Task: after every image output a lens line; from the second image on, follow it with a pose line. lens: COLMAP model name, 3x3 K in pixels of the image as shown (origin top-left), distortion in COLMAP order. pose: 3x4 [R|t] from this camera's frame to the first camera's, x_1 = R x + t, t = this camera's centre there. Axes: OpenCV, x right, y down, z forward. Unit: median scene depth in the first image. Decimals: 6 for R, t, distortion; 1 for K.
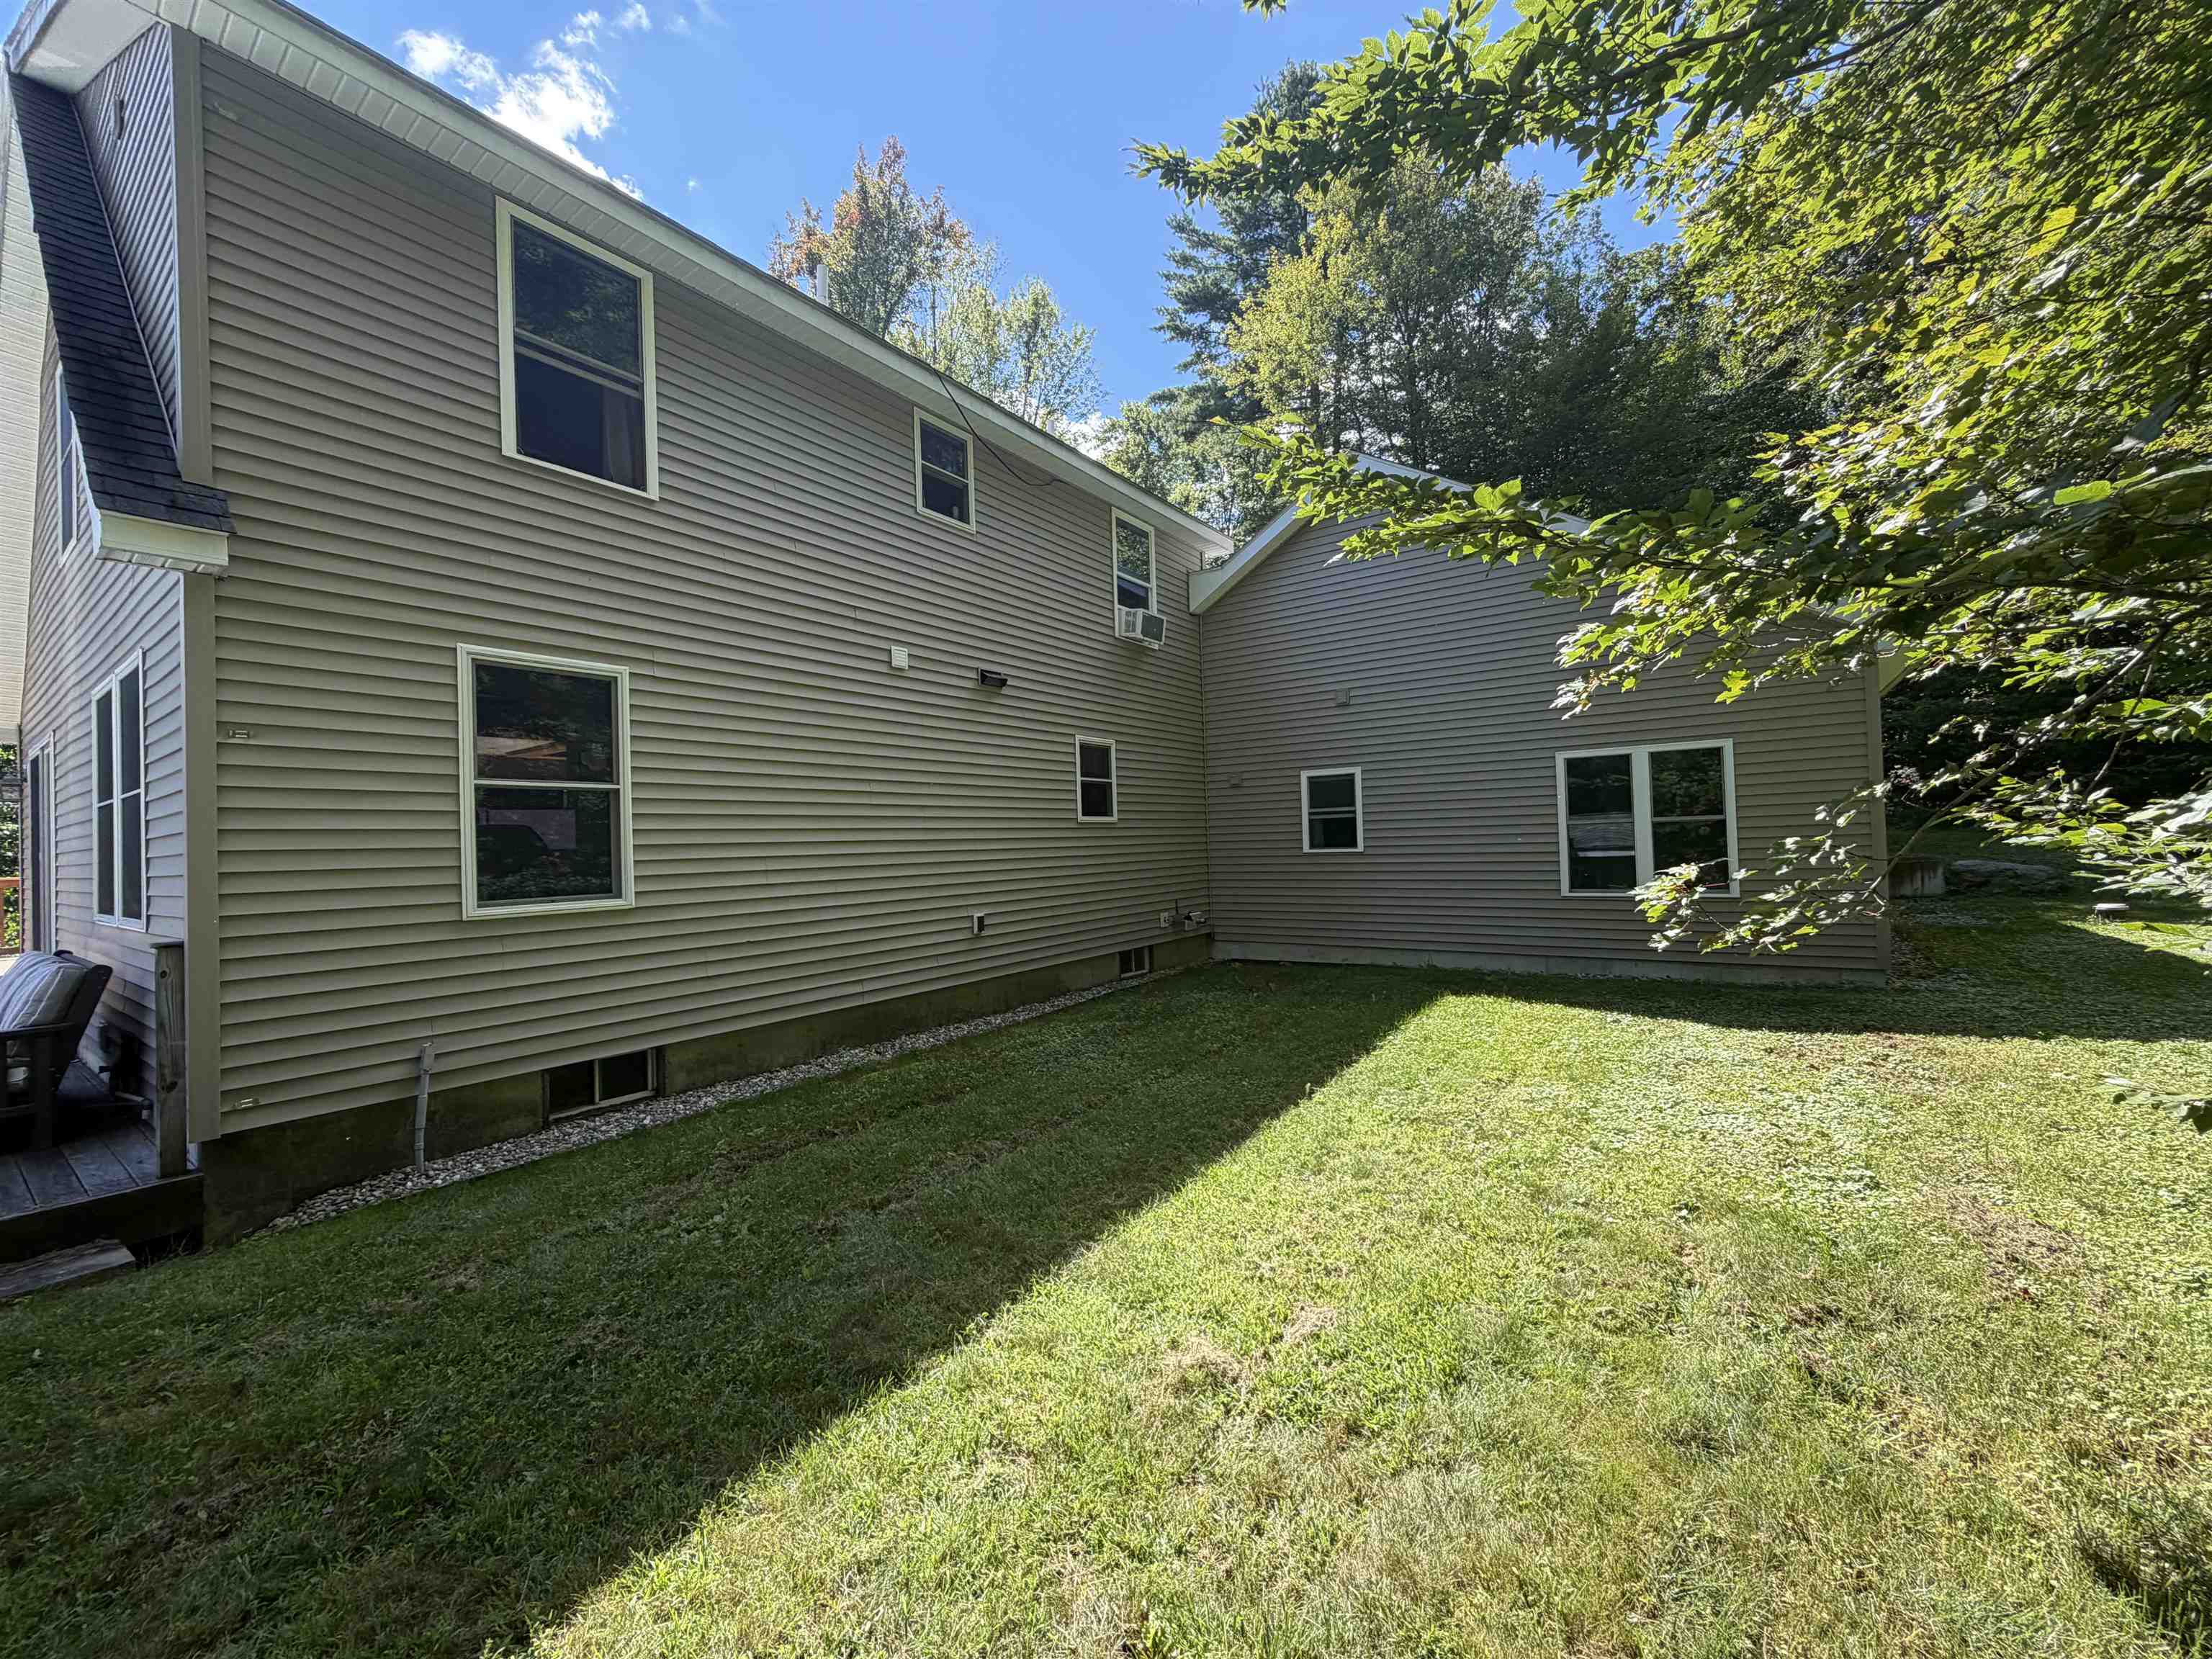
lens RADIAL K [[878.2, 0, 1106.0], [0, 878.2, 829.5], [0, 0, 1]] dist [-0.001560, -0.000179]
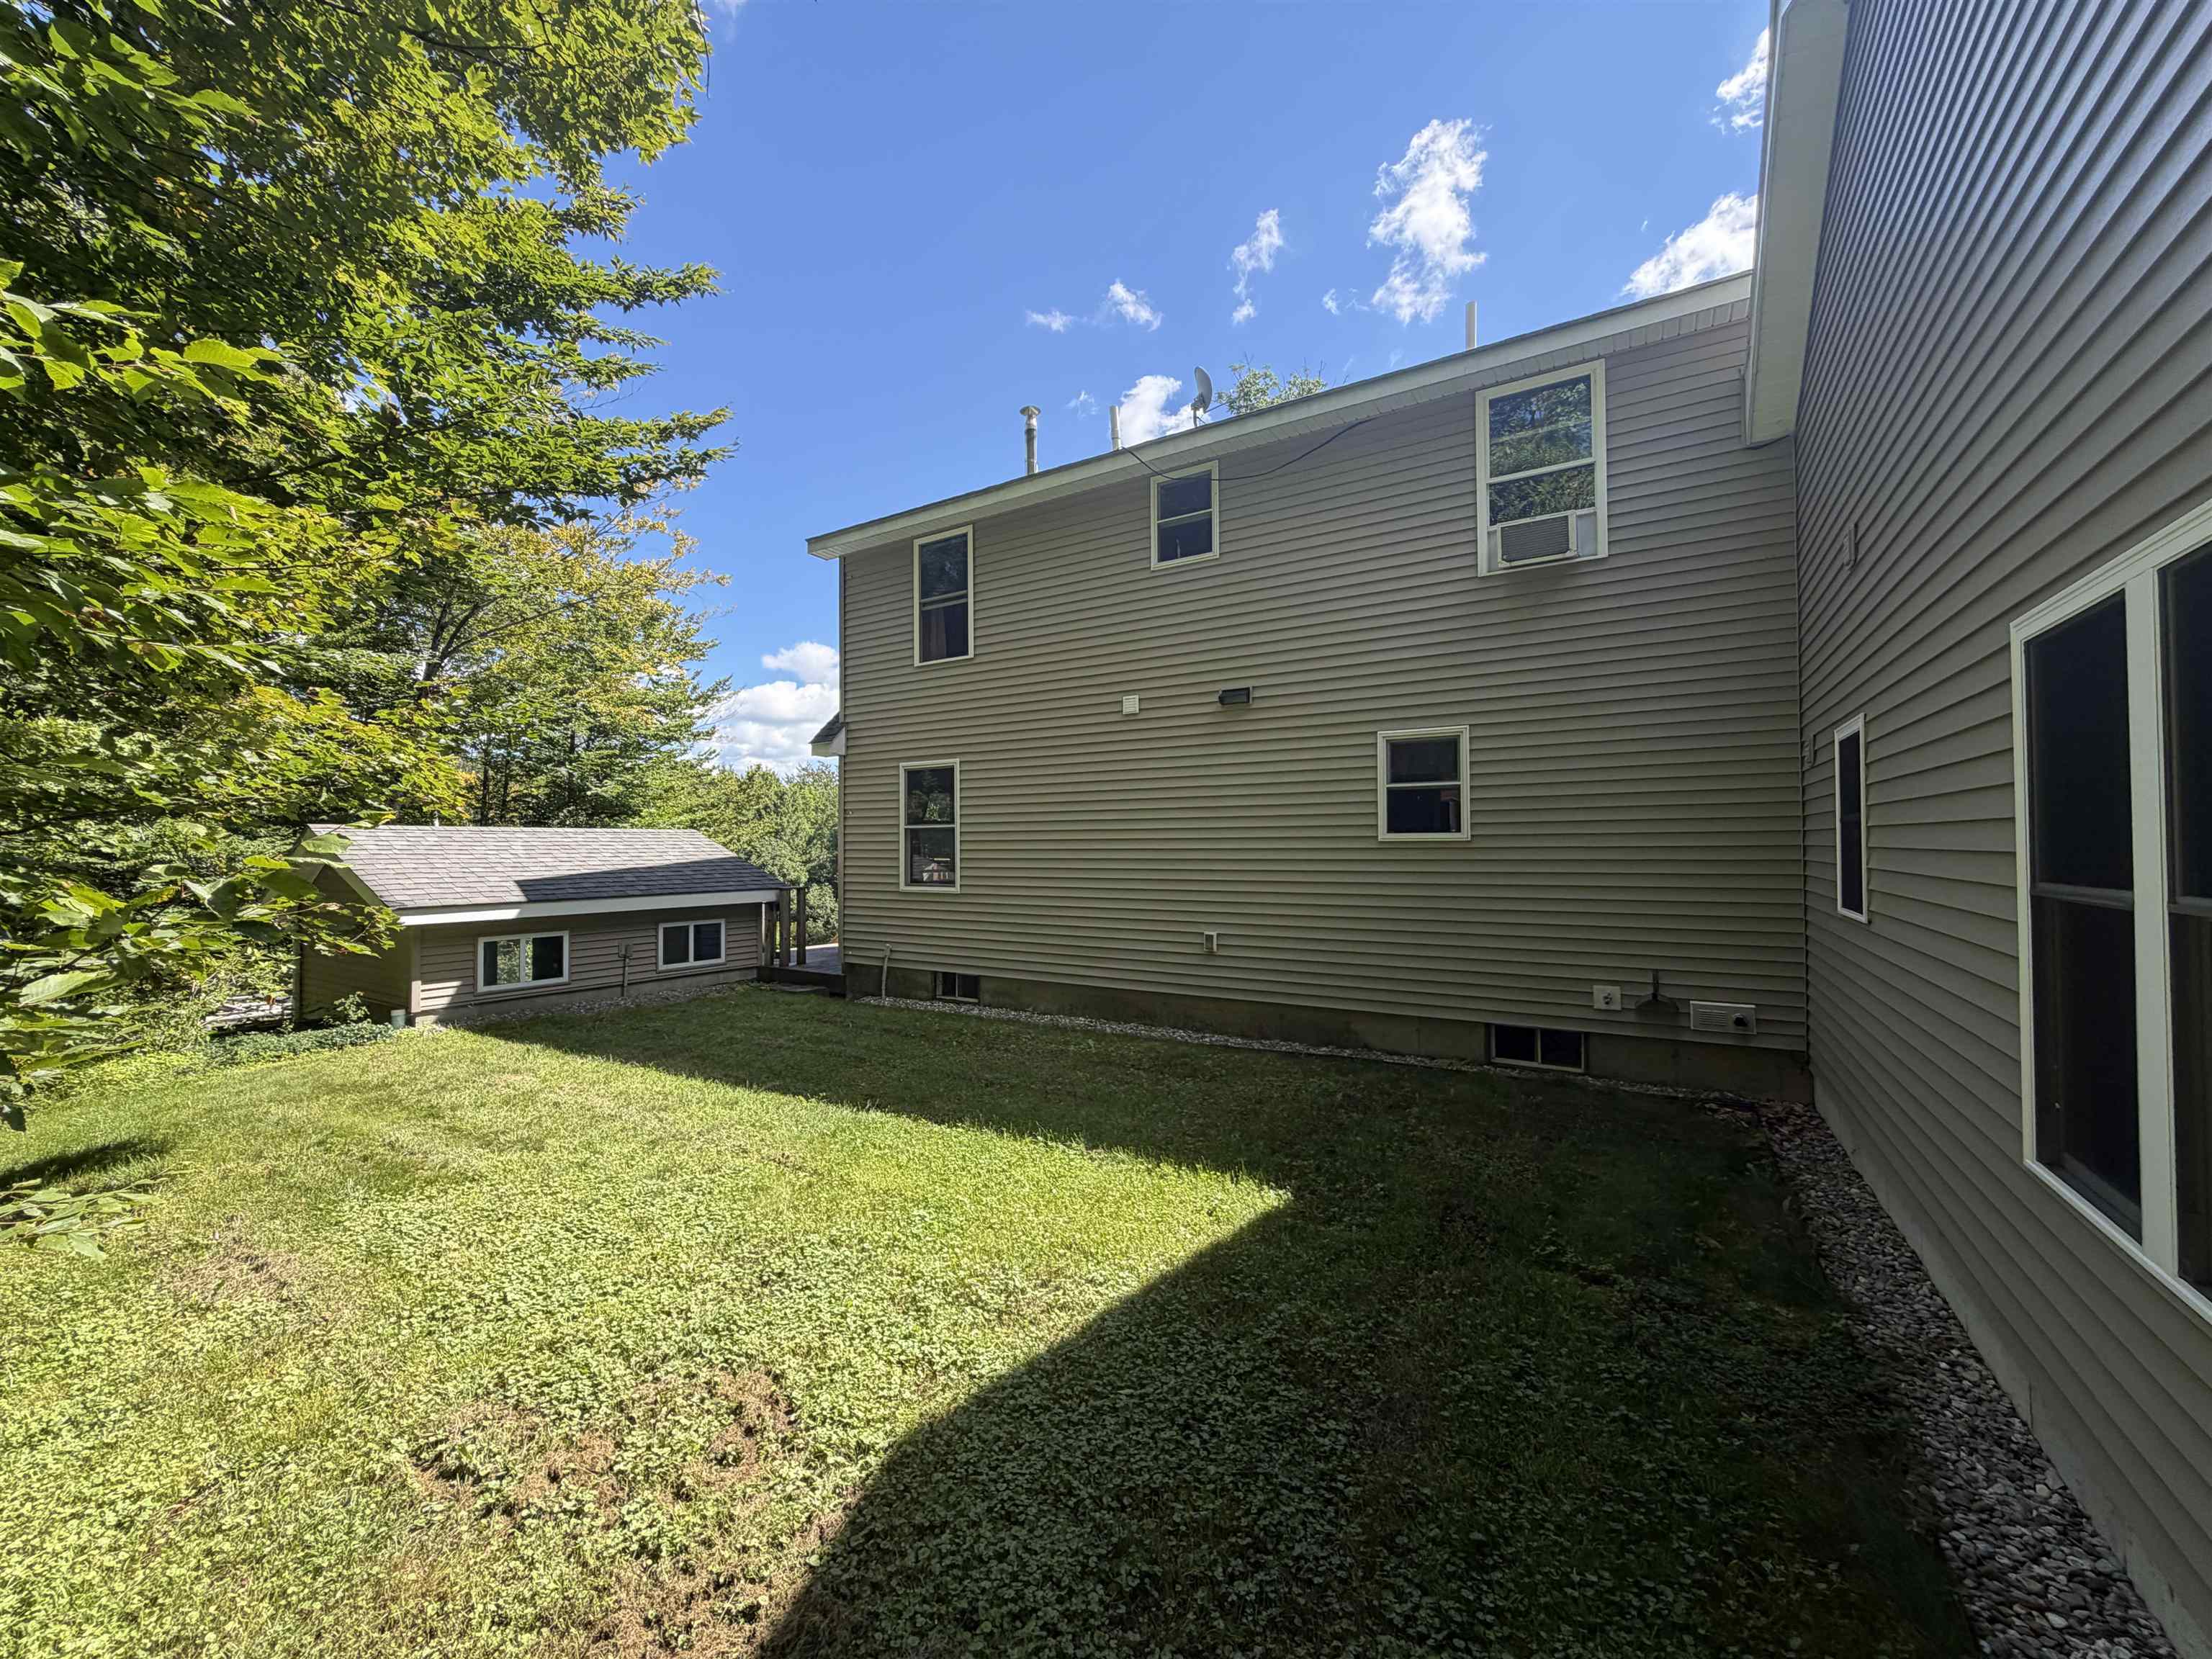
lens RADIAL K [[878.2, 0, 1106.0], [0, 878.2, 829.5], [0, 0, 1]] dist [-0.001560, -0.000179]
pose [[0.066458, 0.011168, -0.997727, 0.861168], [0.019152, 0.999739, 0.012466, -0.038457], [0.997605, -0.019937, 0.066227, 0.802311]]
